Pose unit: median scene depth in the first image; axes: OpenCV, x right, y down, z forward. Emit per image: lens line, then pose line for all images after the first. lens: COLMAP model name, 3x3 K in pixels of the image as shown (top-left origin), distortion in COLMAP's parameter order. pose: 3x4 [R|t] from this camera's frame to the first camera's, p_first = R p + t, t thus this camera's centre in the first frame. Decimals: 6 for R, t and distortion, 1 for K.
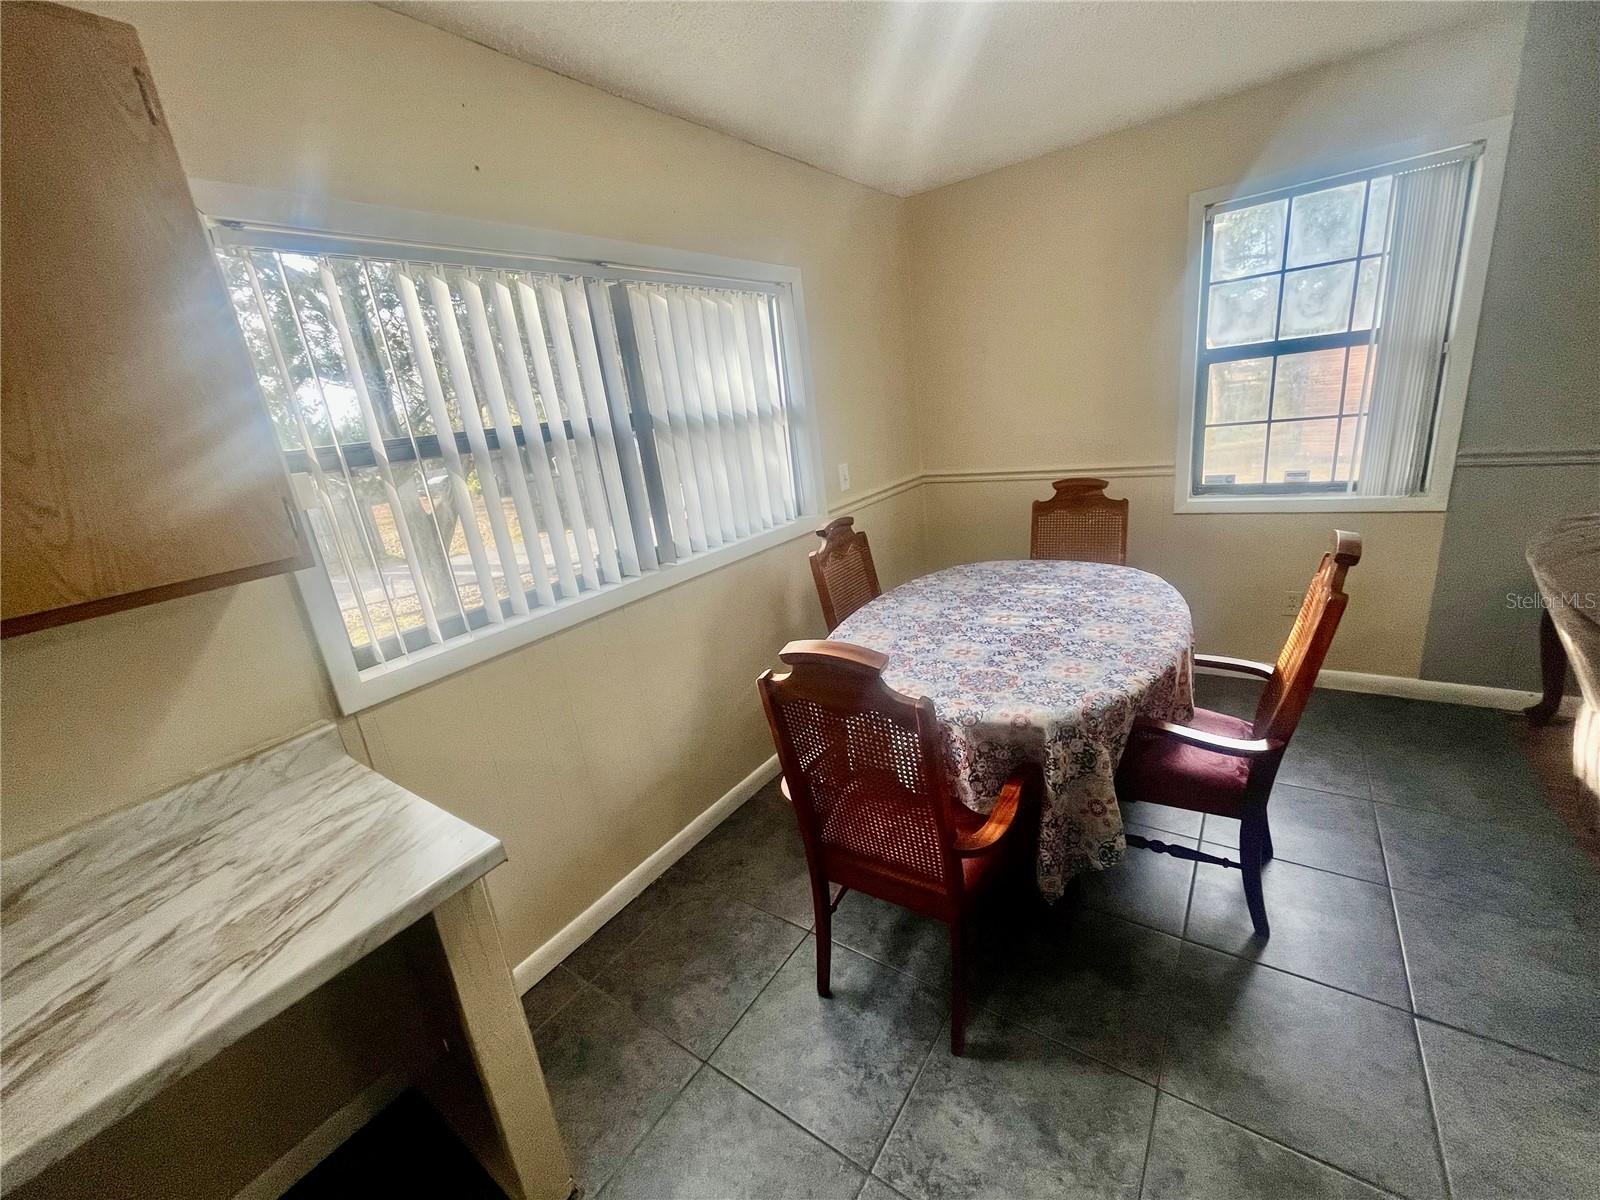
lens RADIAL K [[647.8, 0, 798.6], [0, 647.8, 594.3], [0, 0, 1]] dist [-0.000797, 0.000029]
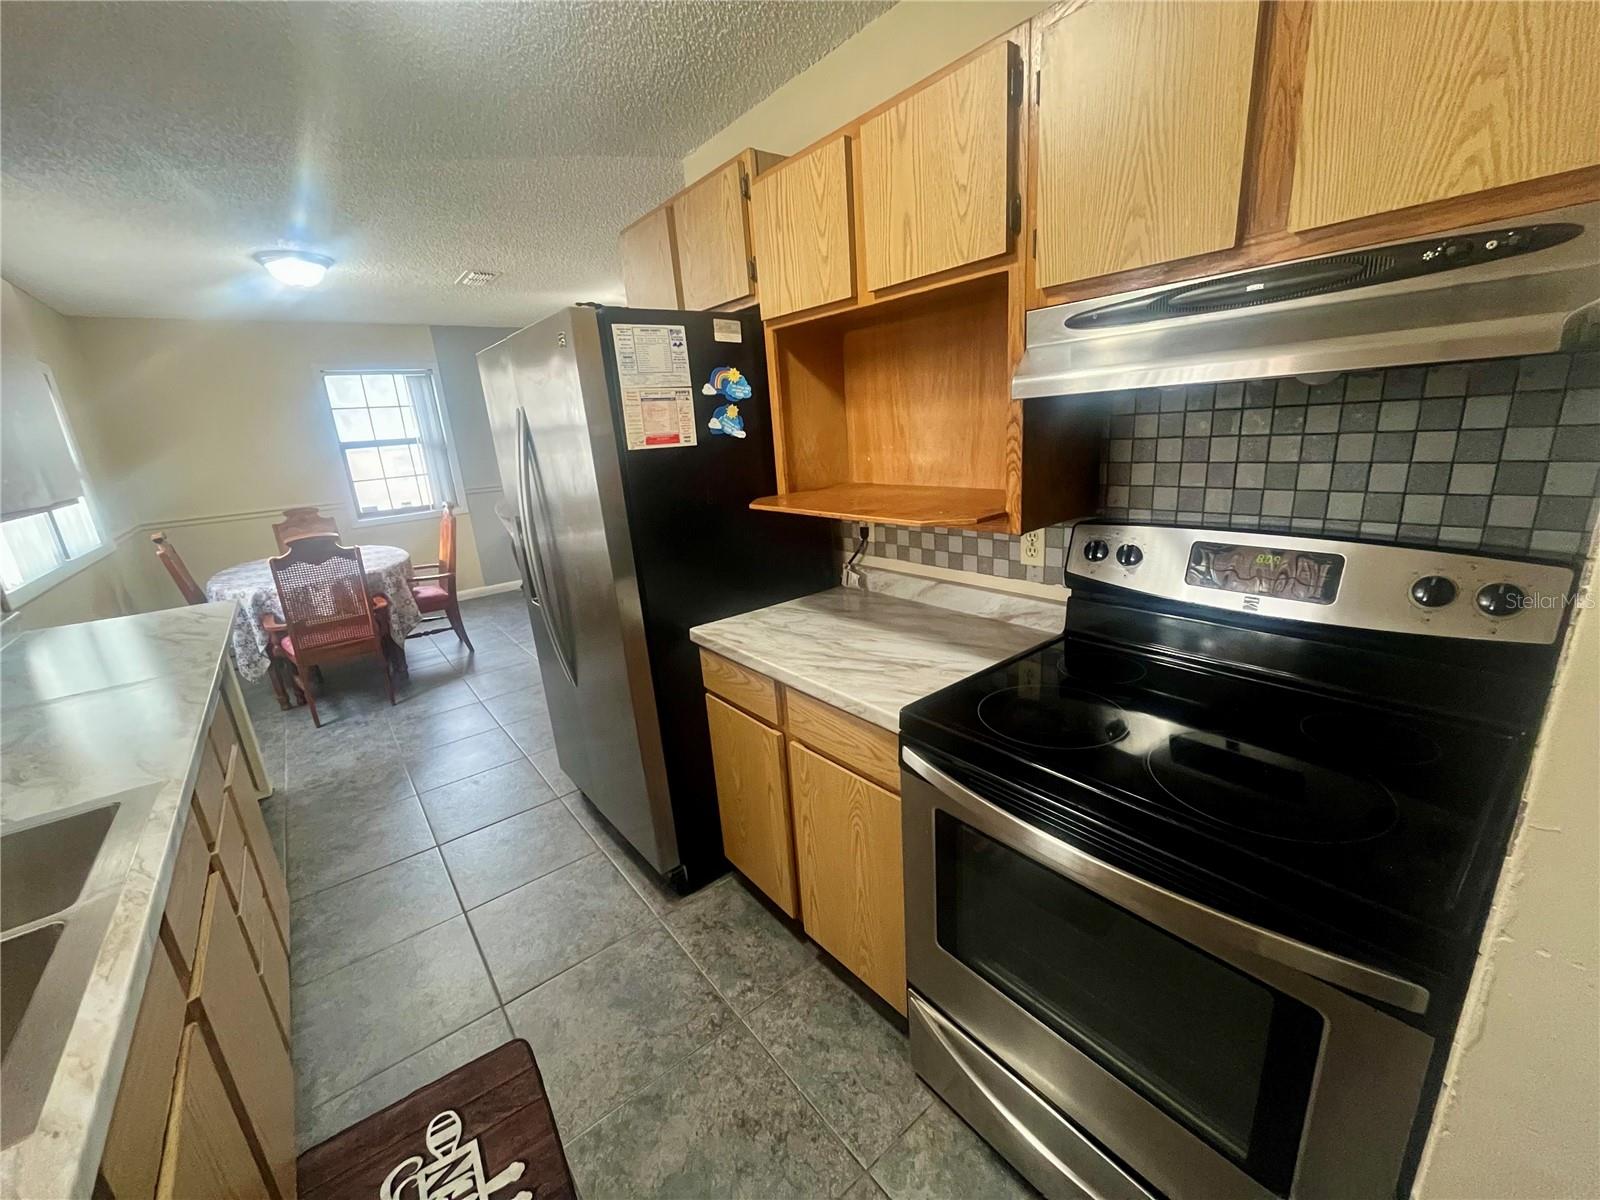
lens RADIAL K [[647.8, 0, 797.1], [0, 647.8, 600.6], [0, 0, 1]] dist [-0.000797, 0.000029]
pose [[0.290353, -0.164019, 0.942758, -0.939815], [0.306932, 0.949110, 0.070595, 0.376015], [-0.906360, 0.268865, 0.325919, -0.778418]]
